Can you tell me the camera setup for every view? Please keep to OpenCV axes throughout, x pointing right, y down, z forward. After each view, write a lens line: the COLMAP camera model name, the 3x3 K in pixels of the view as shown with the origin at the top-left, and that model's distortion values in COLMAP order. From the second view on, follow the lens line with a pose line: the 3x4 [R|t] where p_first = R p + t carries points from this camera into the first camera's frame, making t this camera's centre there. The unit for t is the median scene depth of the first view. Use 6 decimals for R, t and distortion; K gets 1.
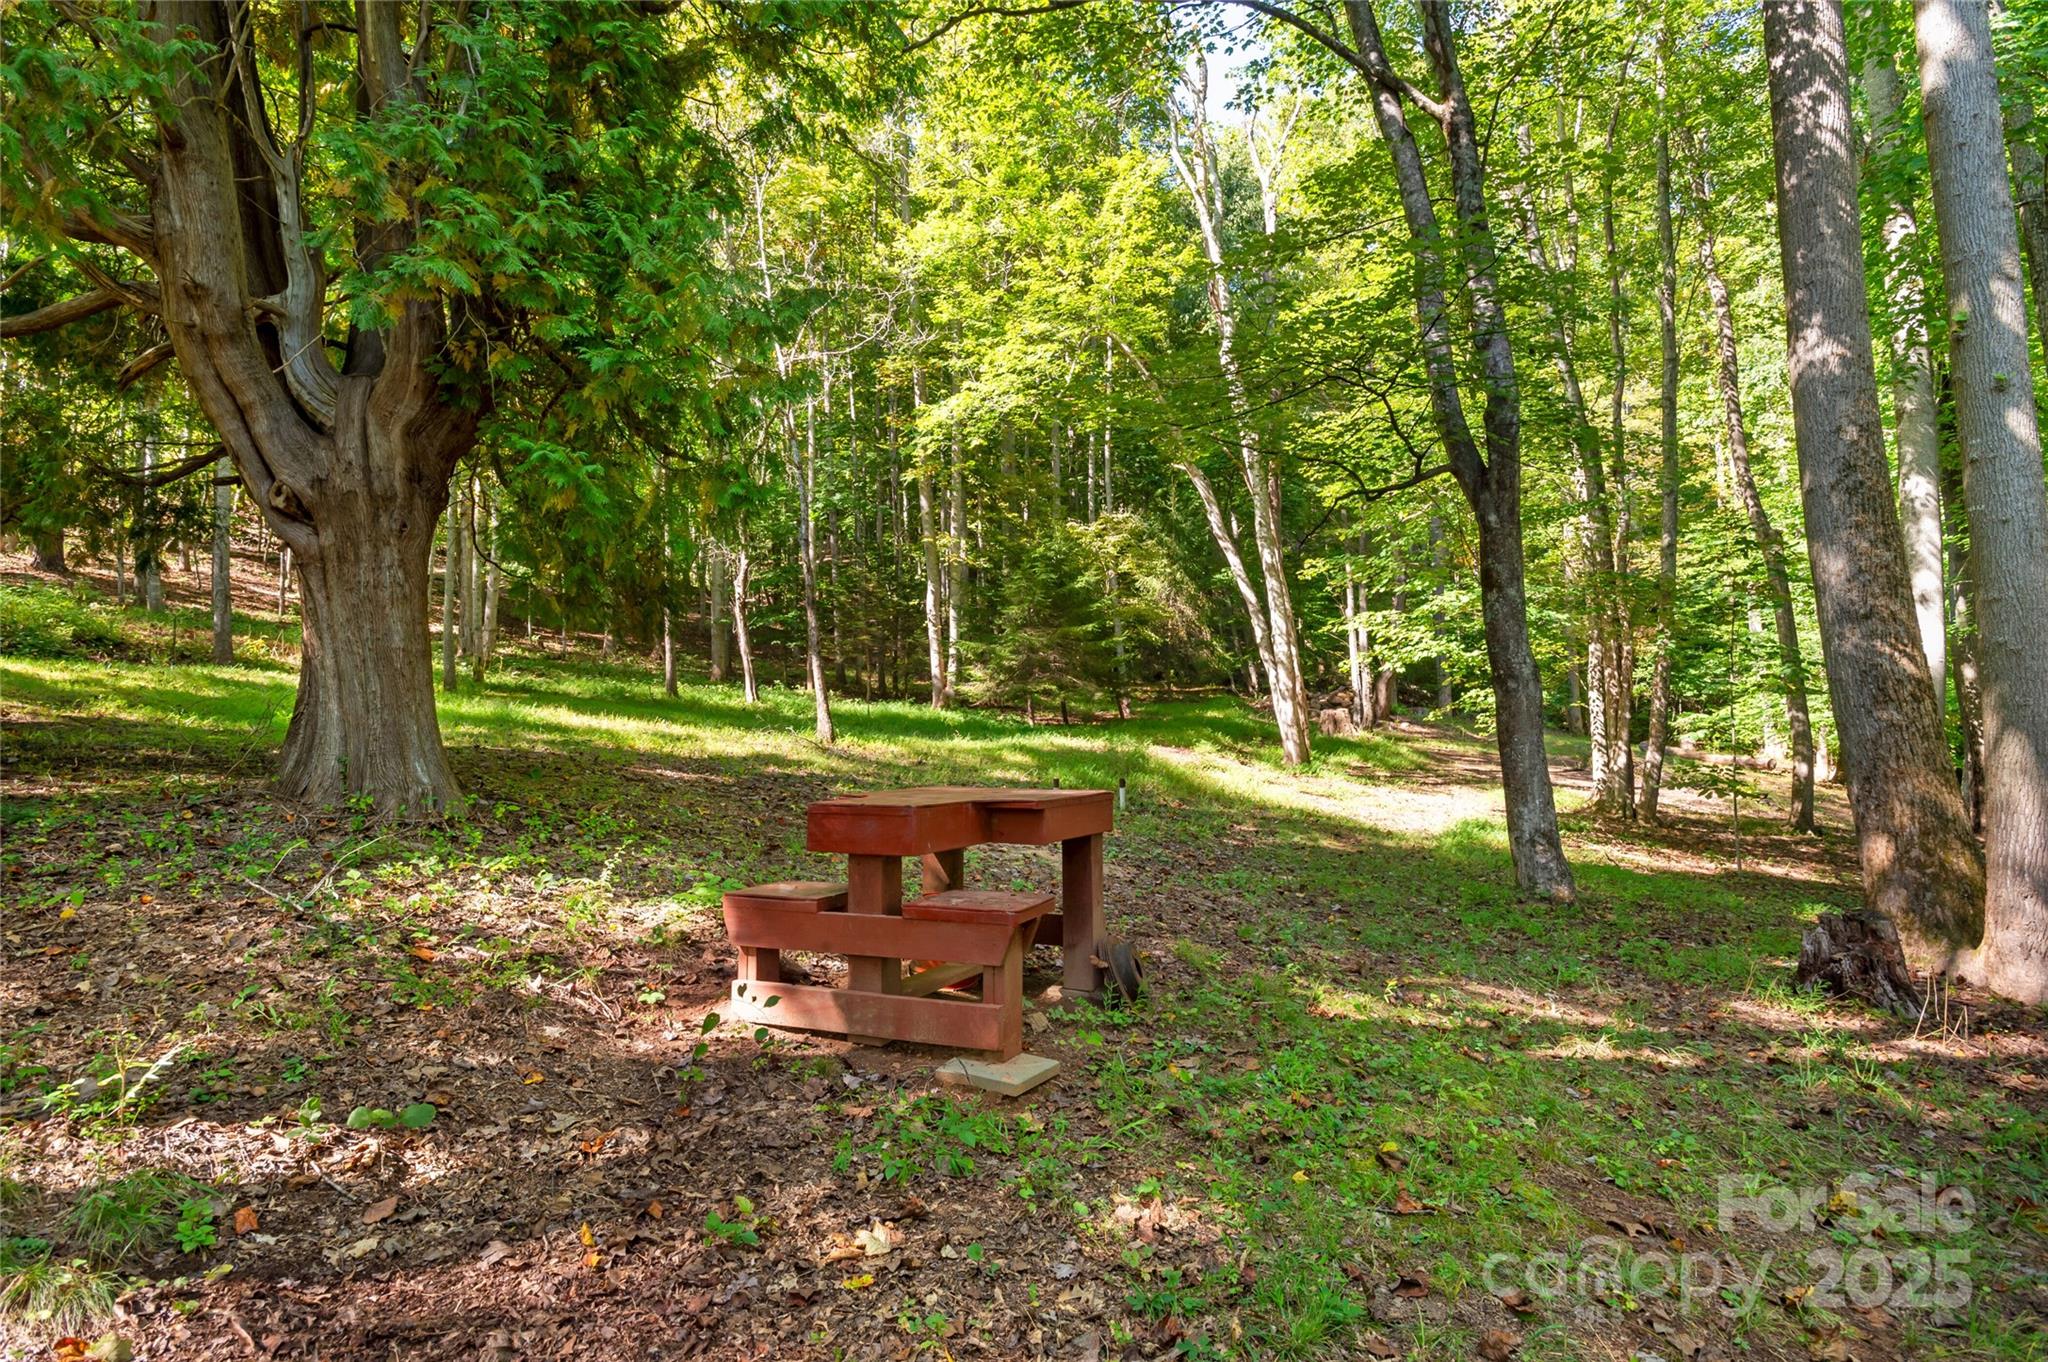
lens RADIAL K [[997.5, 0, 1024.0], [0, 997.5, 681.0], [0, 0, 1]] dist [-0.000034, -0.000007]
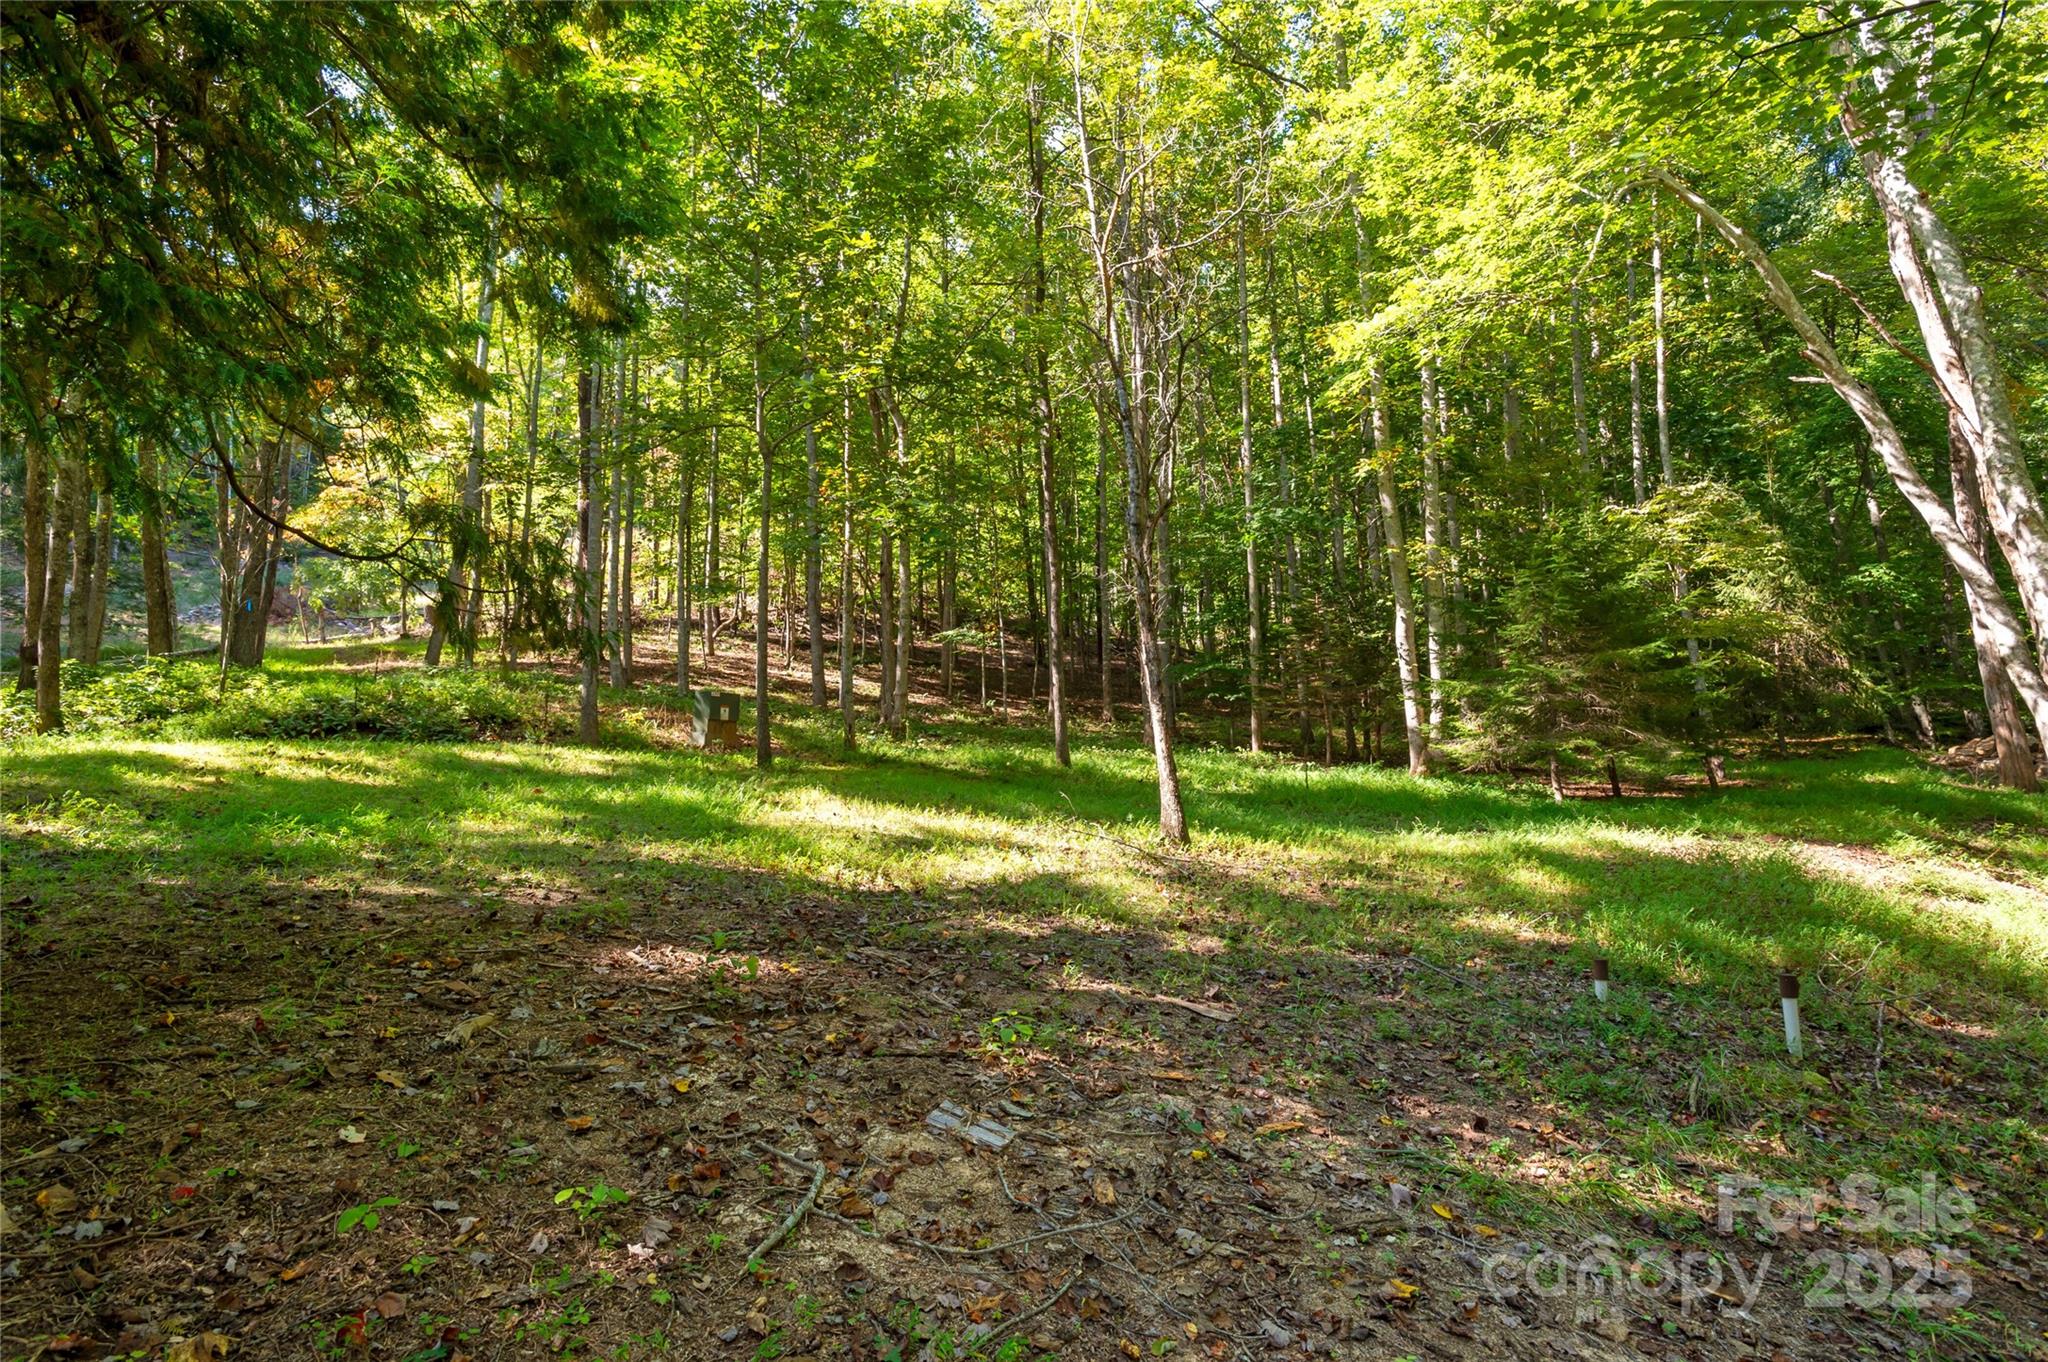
lens RADIAL K [[1047.4, 0, 1024.0], [0, 1047.4, 681.0], [0, 0, 1]] dist [0.000809, 0.000048]
pose [[0.892499, -0.048657, -0.448417, 0.005171], [0.022847, 0.997765, -0.062794, 0.000235], [0.450470, 0.045799, 0.891616, 0.176843]]
